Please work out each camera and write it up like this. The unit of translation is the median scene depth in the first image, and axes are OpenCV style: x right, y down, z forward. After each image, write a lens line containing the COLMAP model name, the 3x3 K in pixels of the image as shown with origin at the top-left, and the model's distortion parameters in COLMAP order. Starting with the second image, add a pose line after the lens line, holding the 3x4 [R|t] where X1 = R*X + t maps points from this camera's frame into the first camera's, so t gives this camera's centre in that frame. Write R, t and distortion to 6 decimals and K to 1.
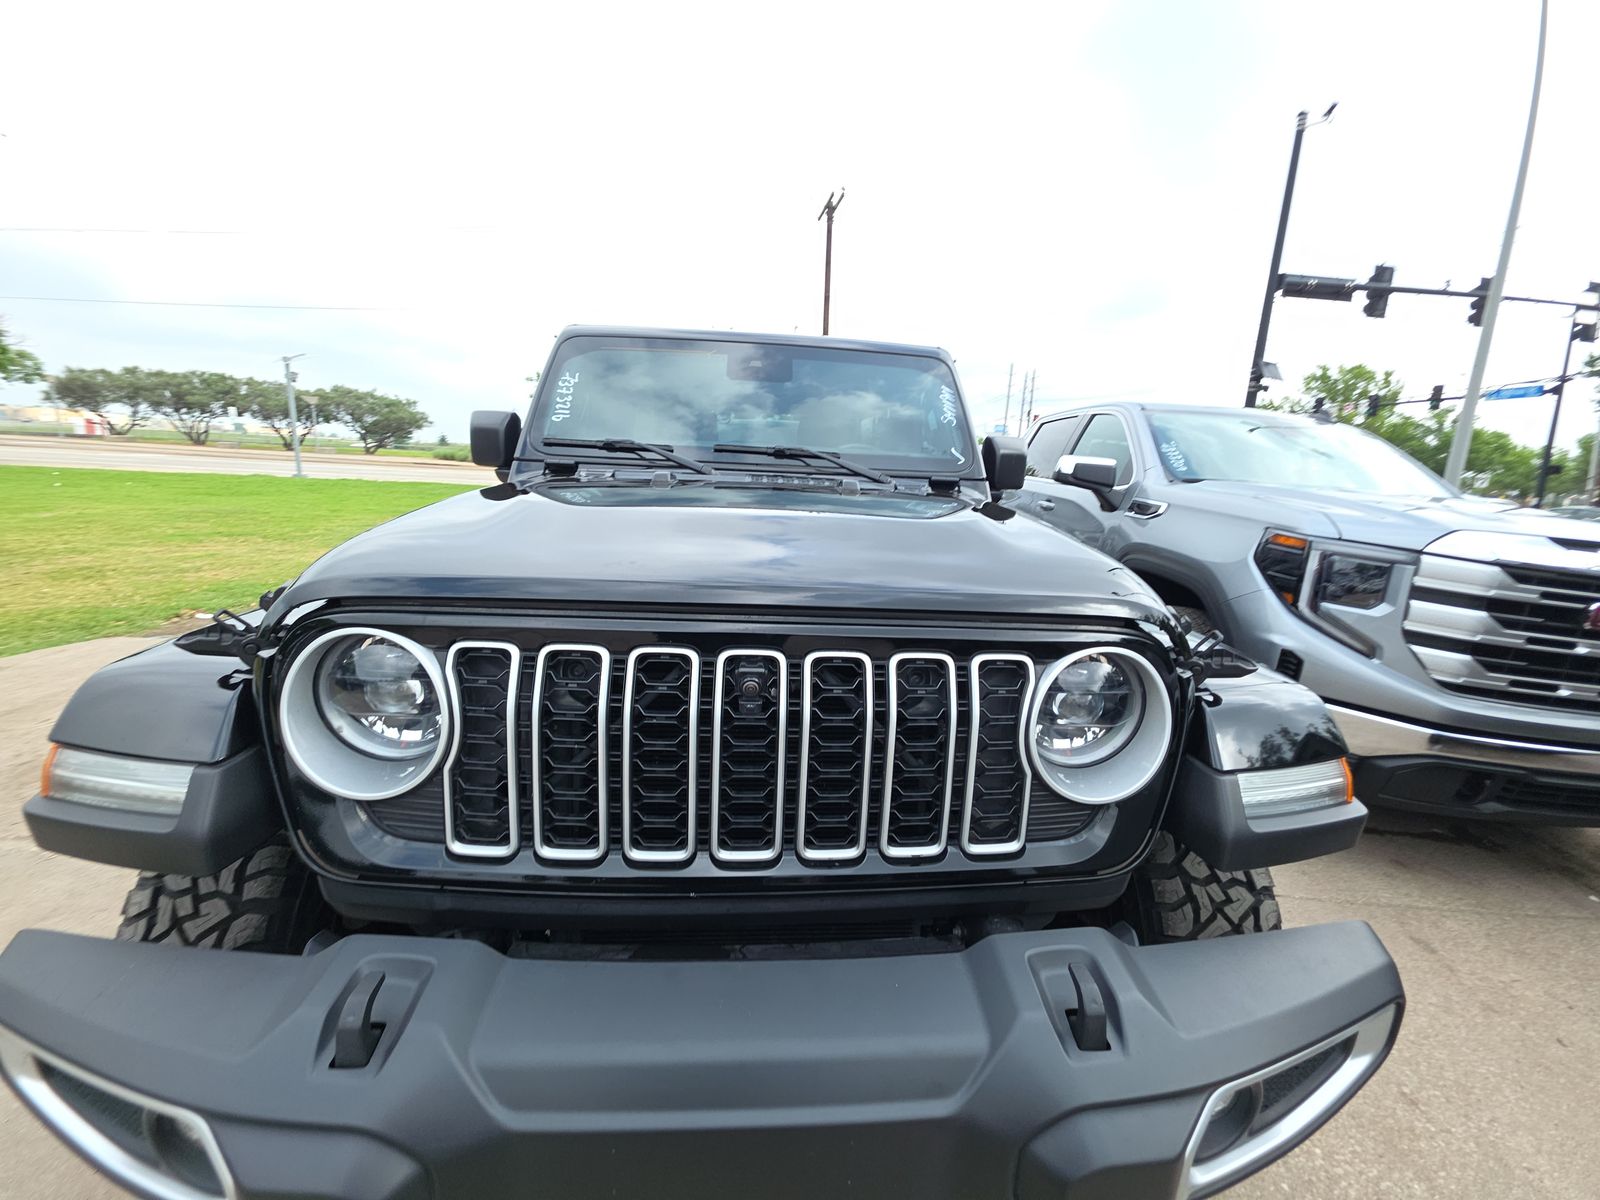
lens RADIAL K [[639.8, 0, 800.5], [0, 639.8, 573.4], [0, 0, 1]] dist [0.020854, -0.015045]
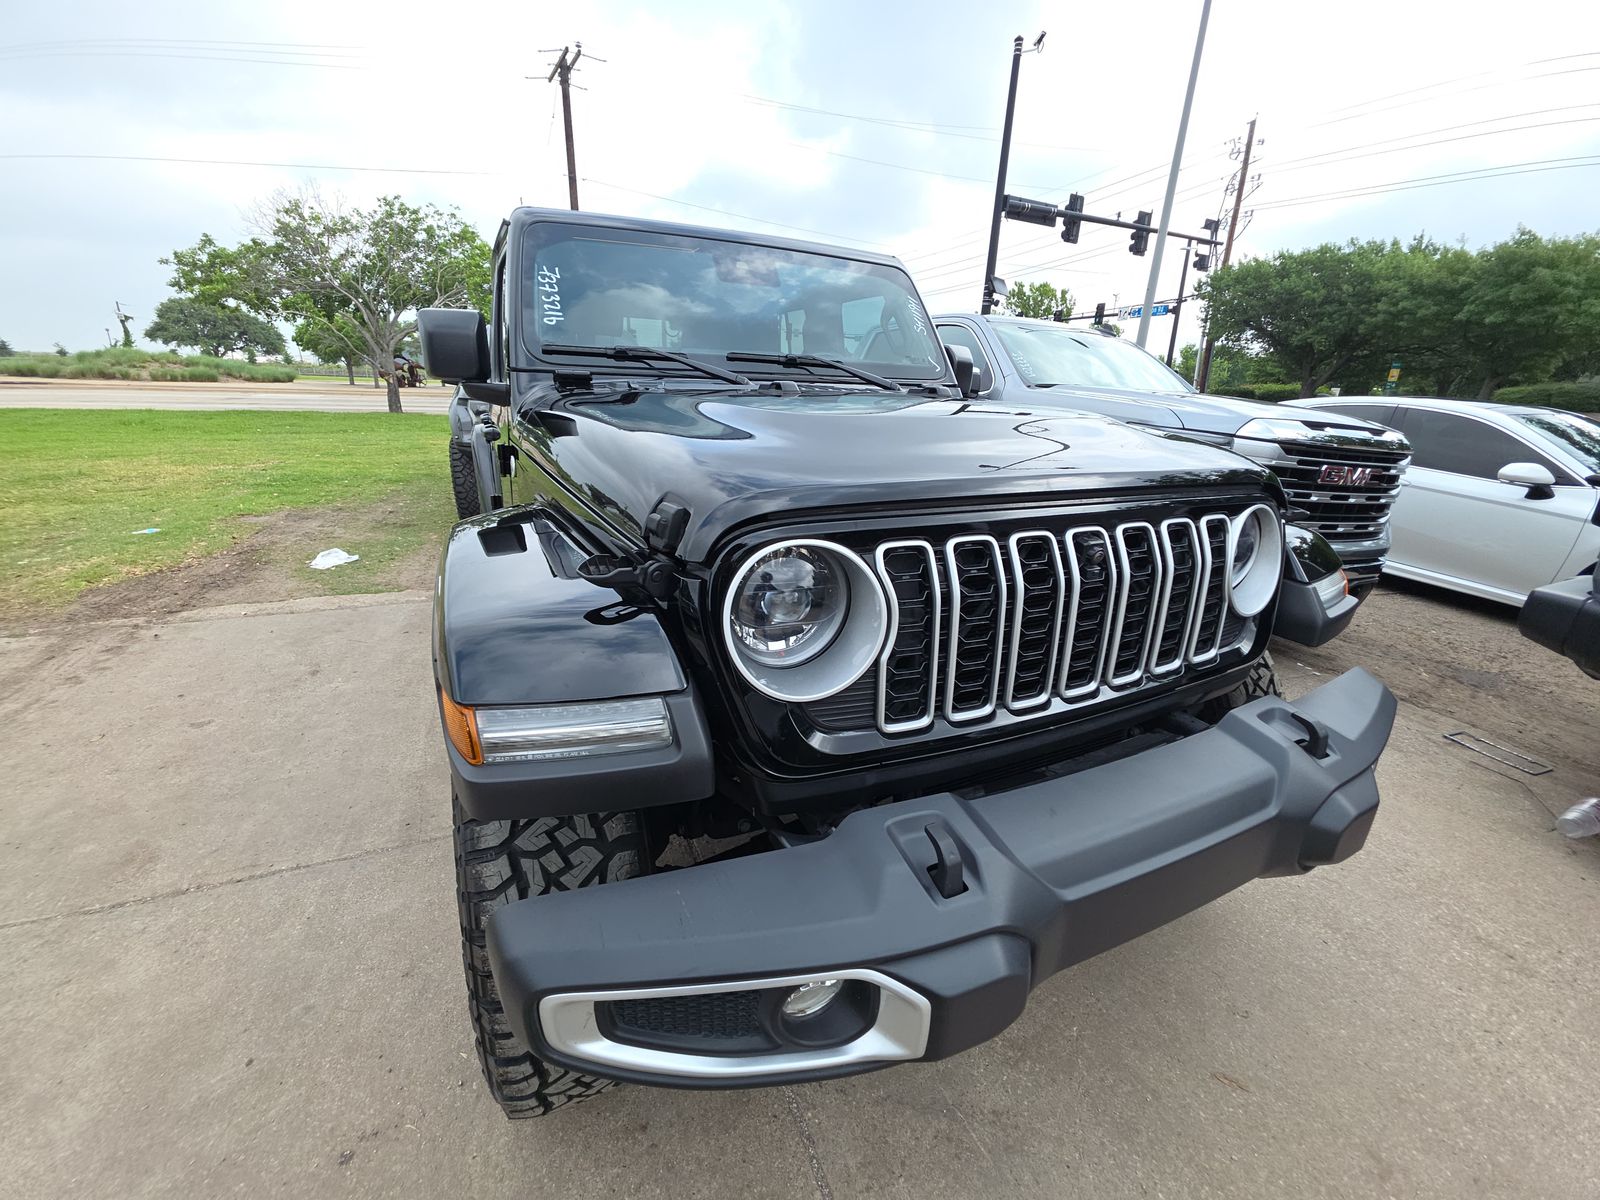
lens RADIAL K [[688.5, 0, 798.3], [0, 688.5, 561.2], [0, 0, 1]] dist [-0.003313, -0.000267]
pose [[0.922519, -0.110354, 0.369840, -0.410945], [0.074863, 0.991216, 0.109027, 0.002053], [-0.378622, -0.072892, 0.922676, -0.002634]]
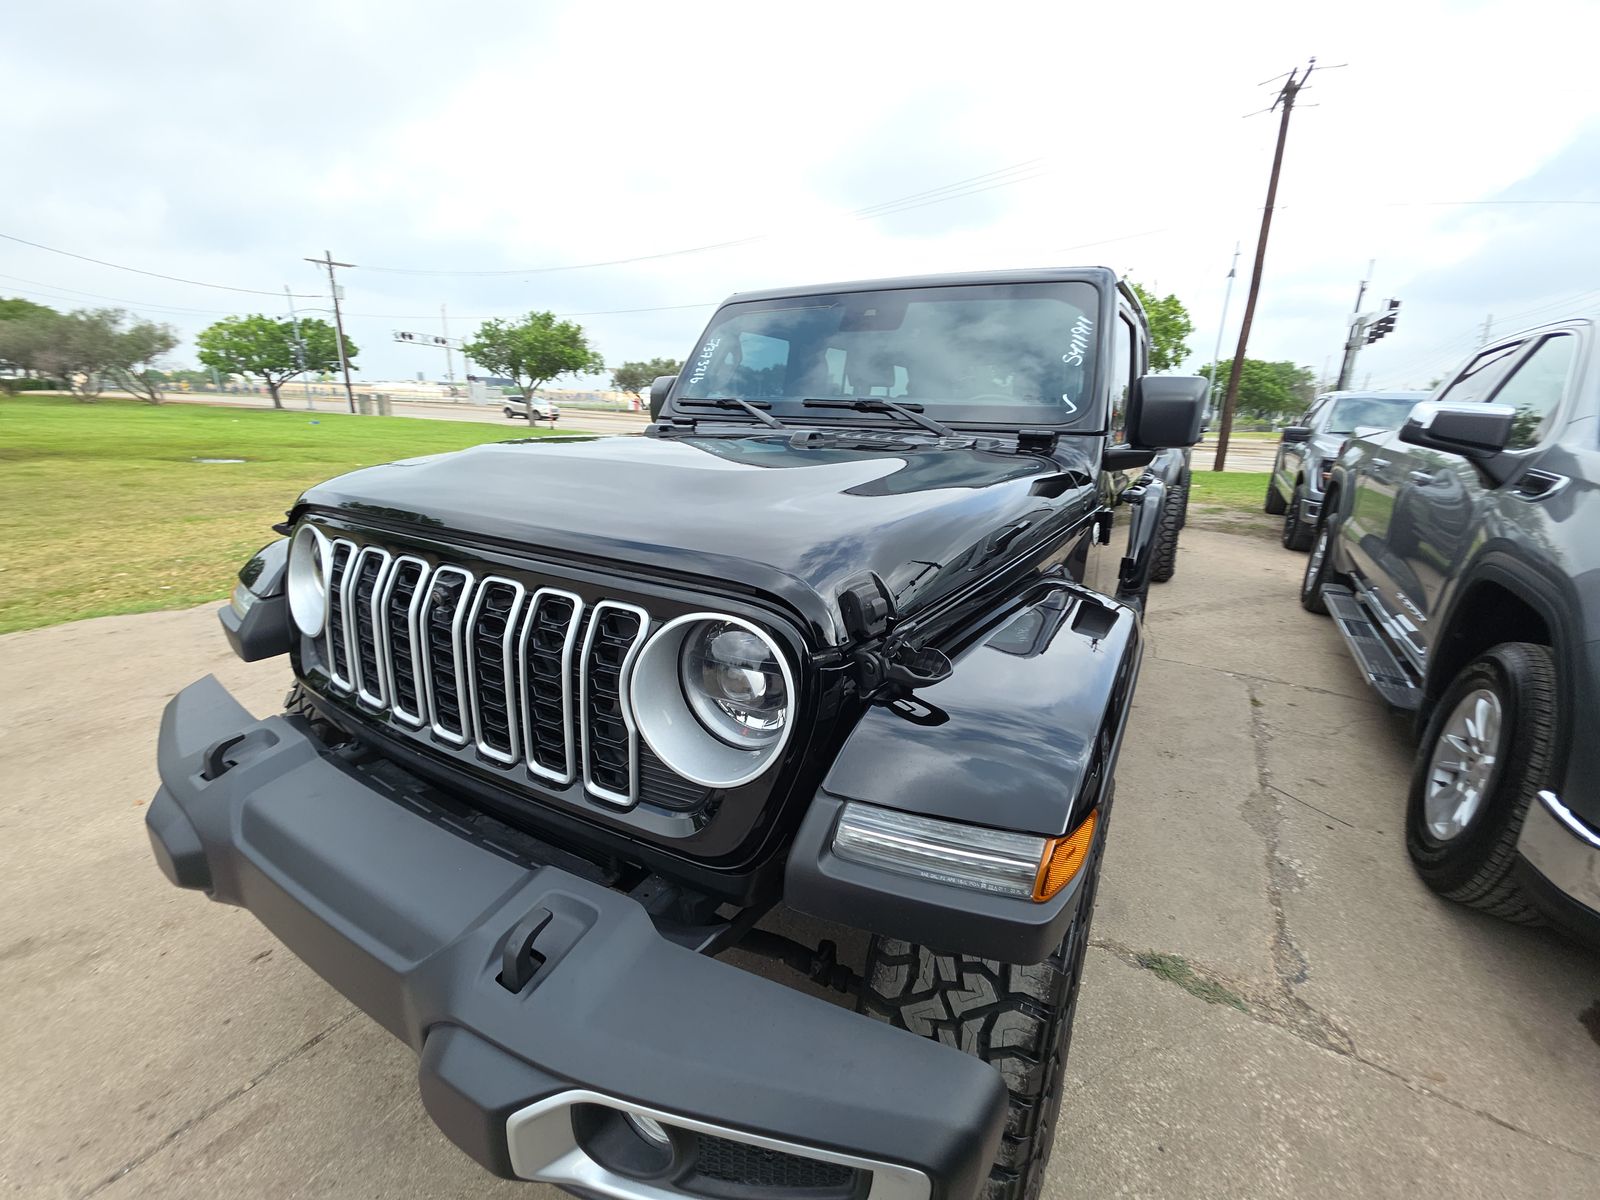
lens RADIAL K [[639.8, 0, 800.5], [0, 639.8, 573.4], [0, 0, 1]] dist [0.020854, -0.015045]
pose [[0.824554, 0.116841, -0.553588, 0.417418], [-0.086488, 0.992974, 0.080756, -0.007846], [0.559134, -0.018709, 0.828866, 0.134307]]
